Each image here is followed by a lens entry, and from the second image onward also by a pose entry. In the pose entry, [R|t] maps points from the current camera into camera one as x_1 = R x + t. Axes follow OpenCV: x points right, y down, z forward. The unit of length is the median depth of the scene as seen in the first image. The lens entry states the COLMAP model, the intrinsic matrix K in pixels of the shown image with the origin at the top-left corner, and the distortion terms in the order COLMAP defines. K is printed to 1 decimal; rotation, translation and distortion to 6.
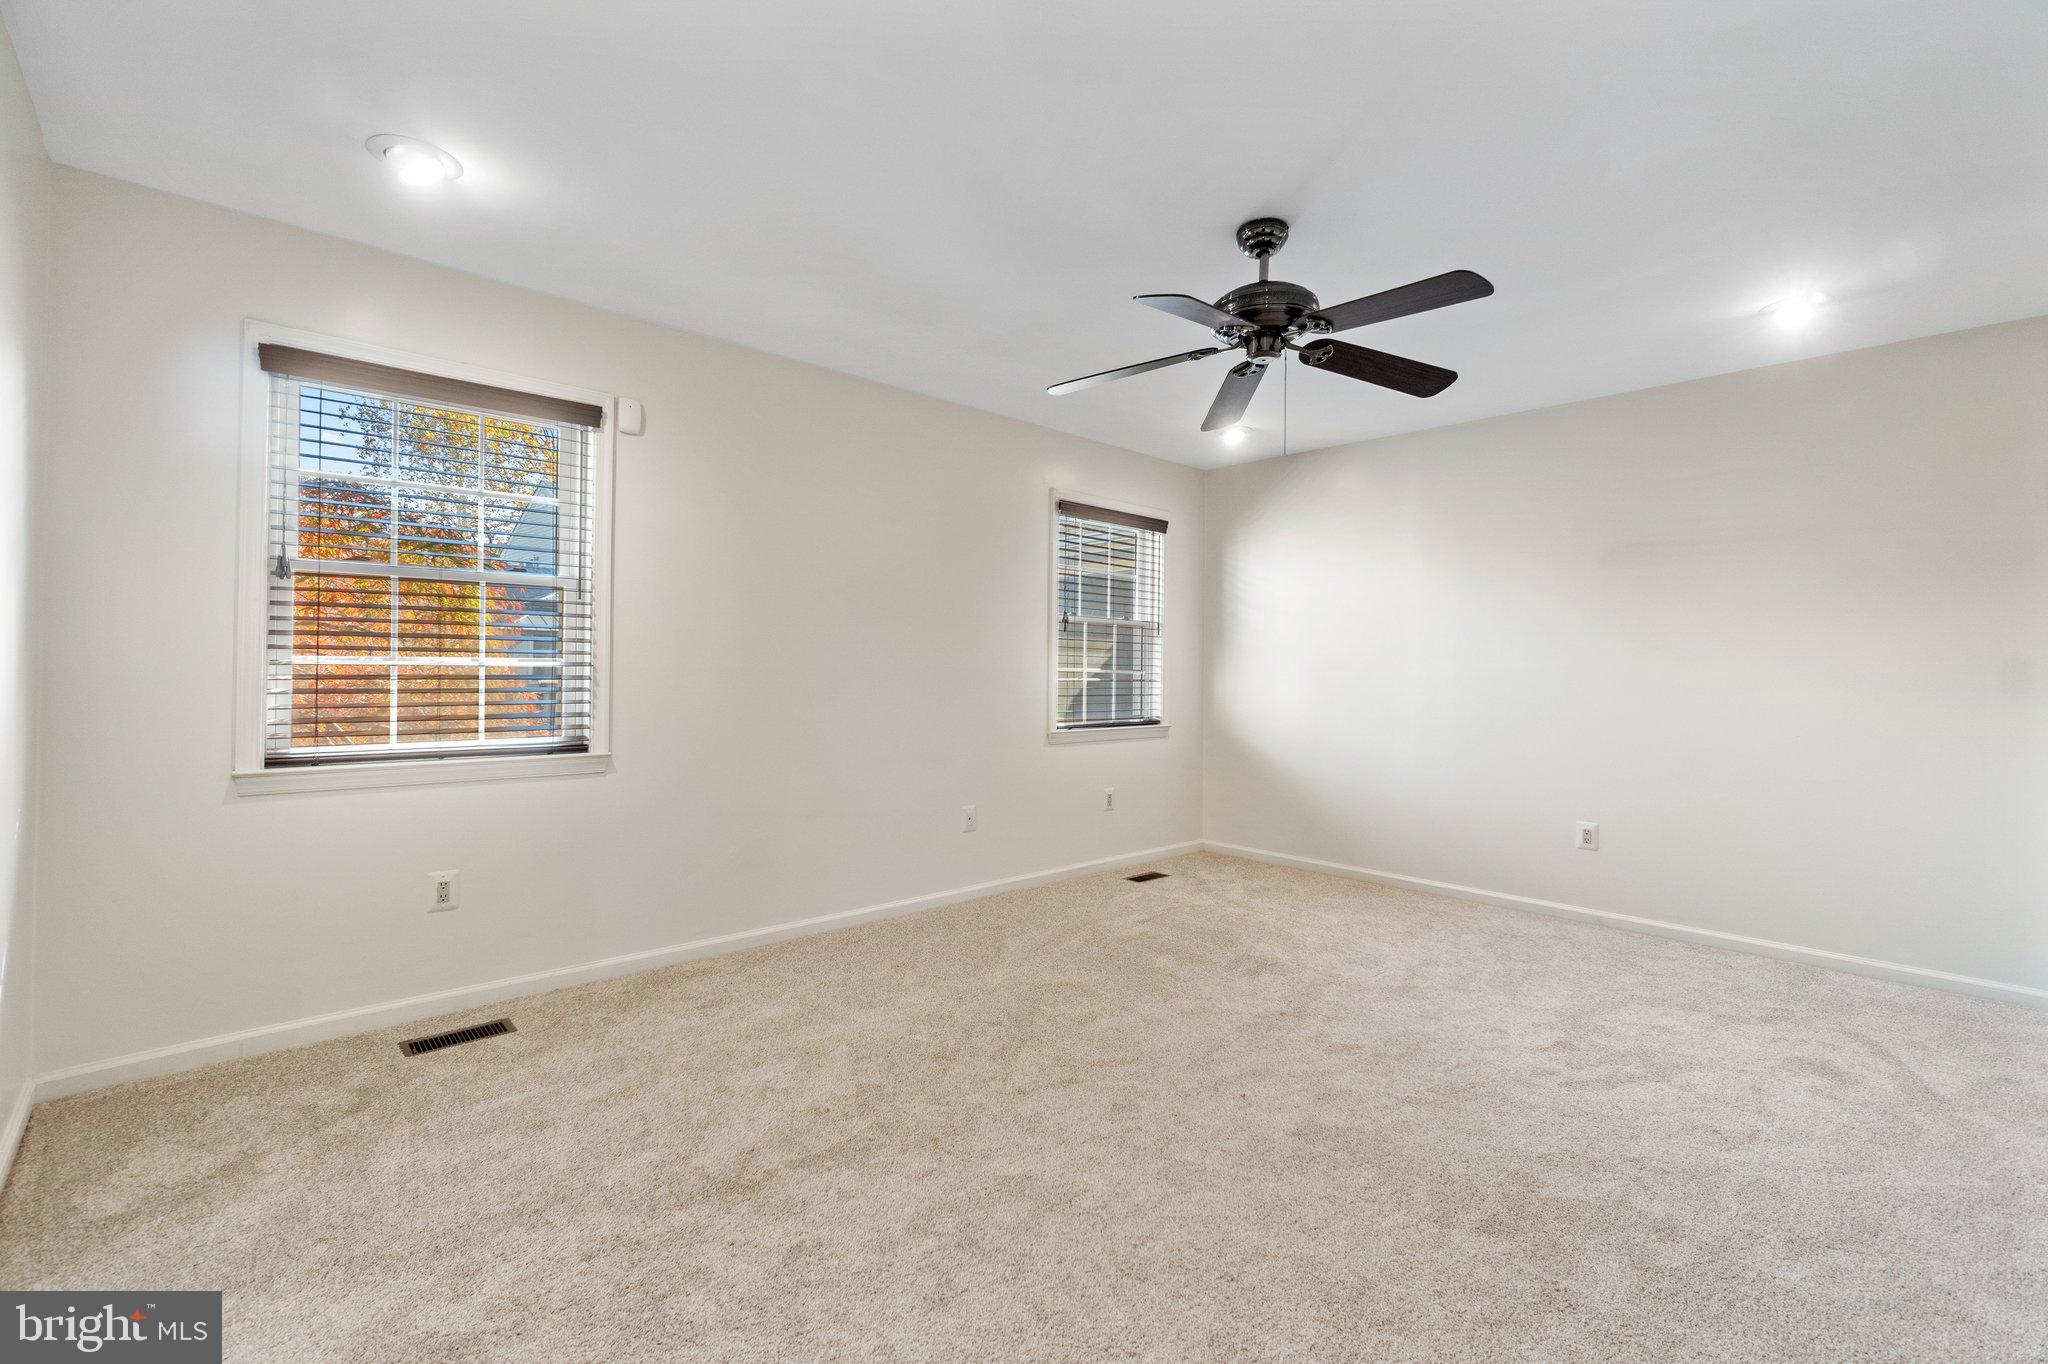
lens RADIAL K [[900.0, 0, 1041.2], [0, 900.0, 636.9], [0, 0, 1]] dist [-0.002696, 0.000084]
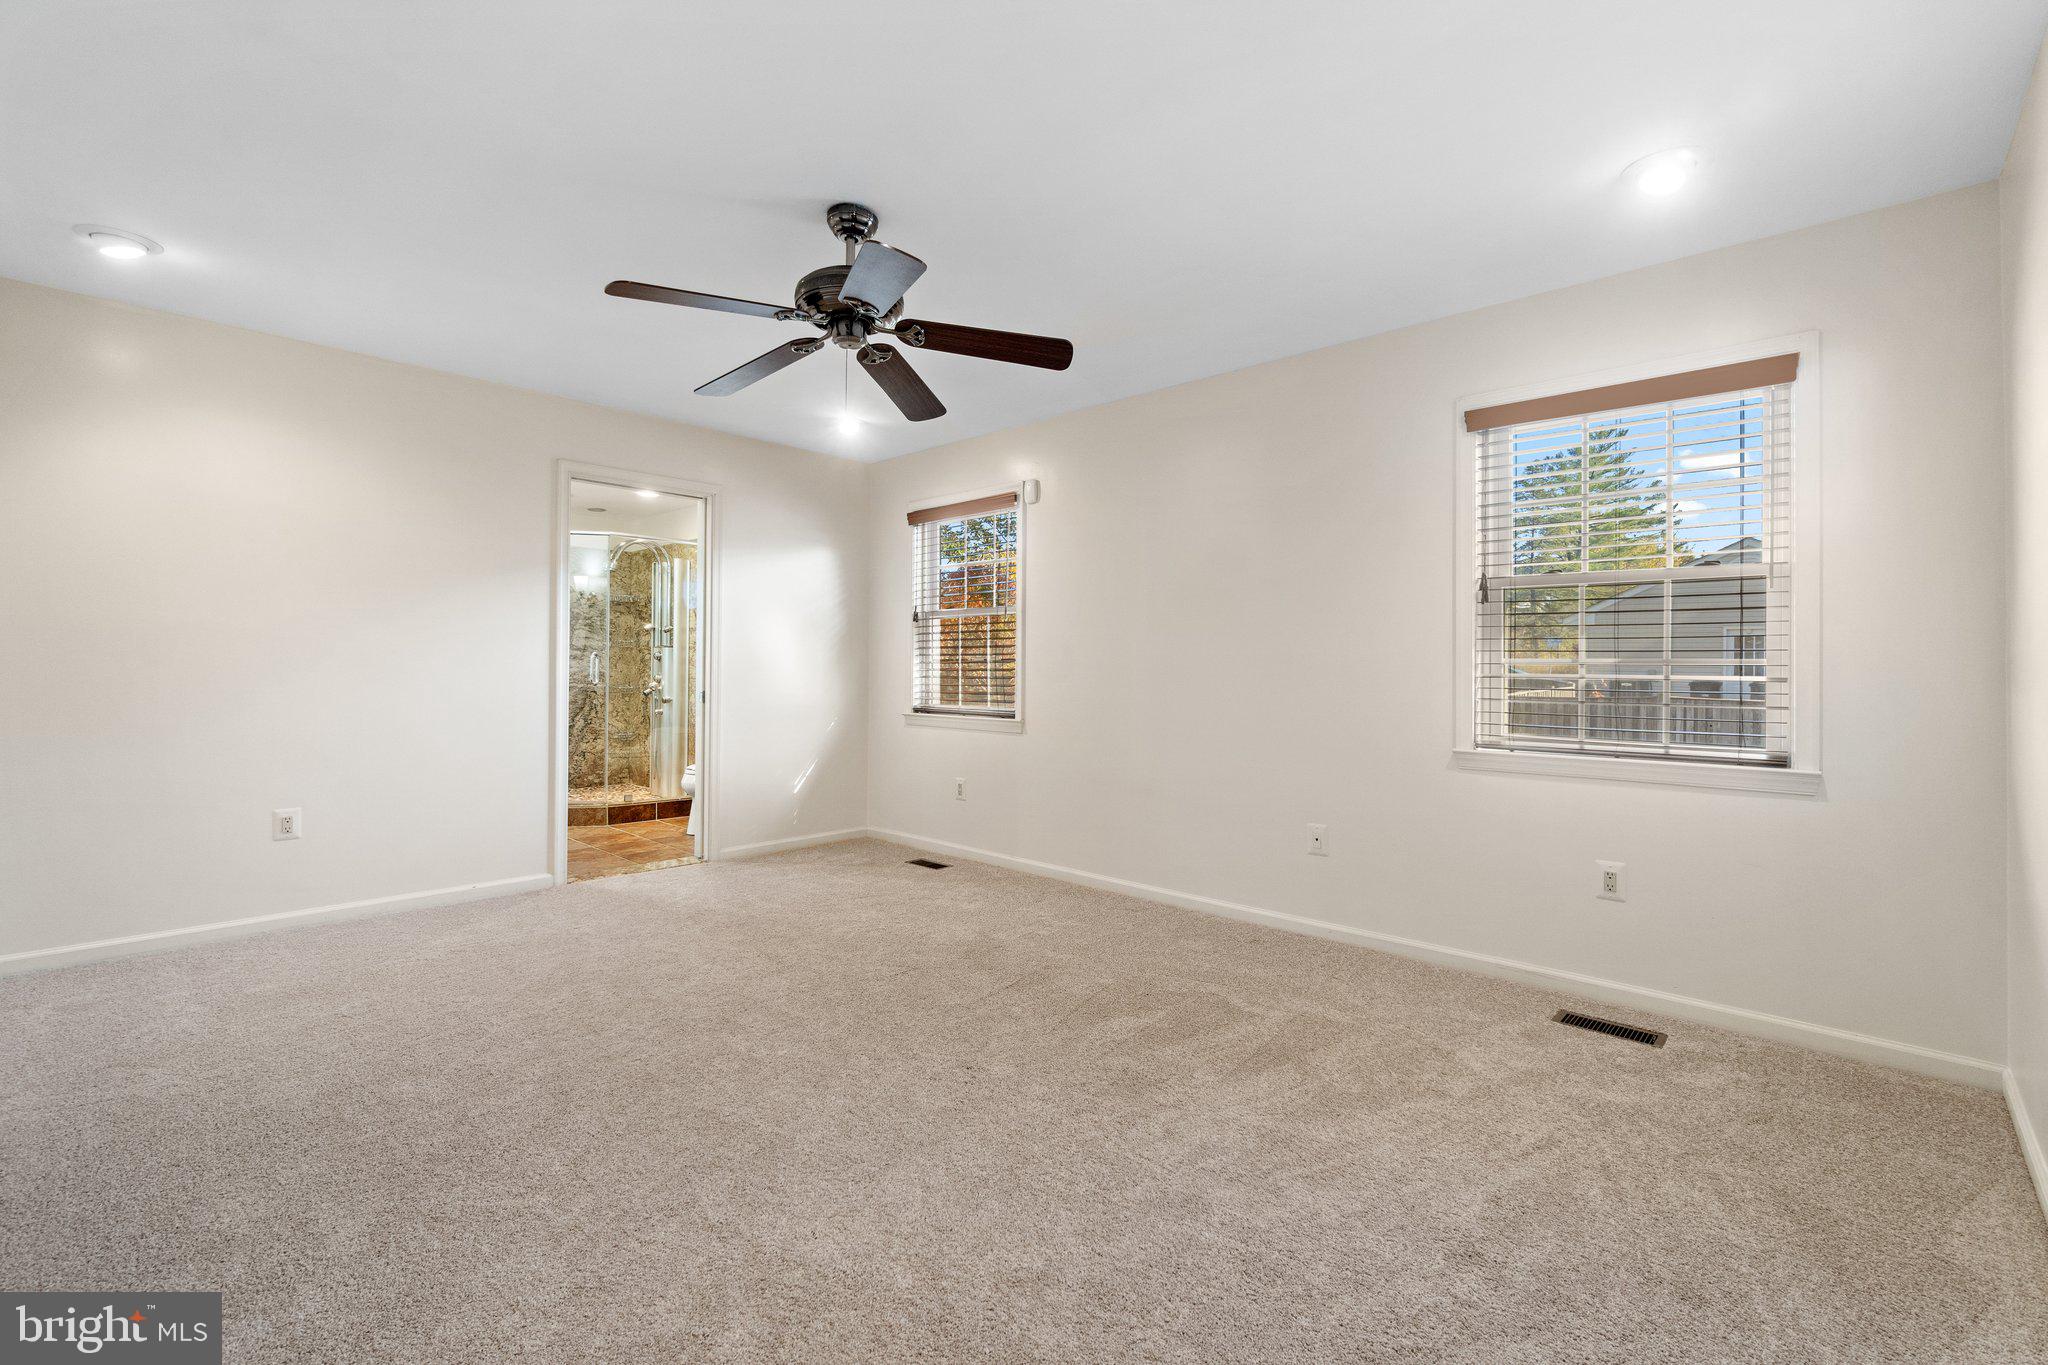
lens RADIAL K [[882.7, 0, 1031.0], [0, 882.7, 668.0], [0, 0, 1]] dist [-0.001921, 0.000161]
pose [[0.059347, -0.002423, -0.998234, 0.351930], [0.032741, 0.999464, -0.000479, 0.014749], [0.997700, -0.032655, 0.059395, 0.326824]]
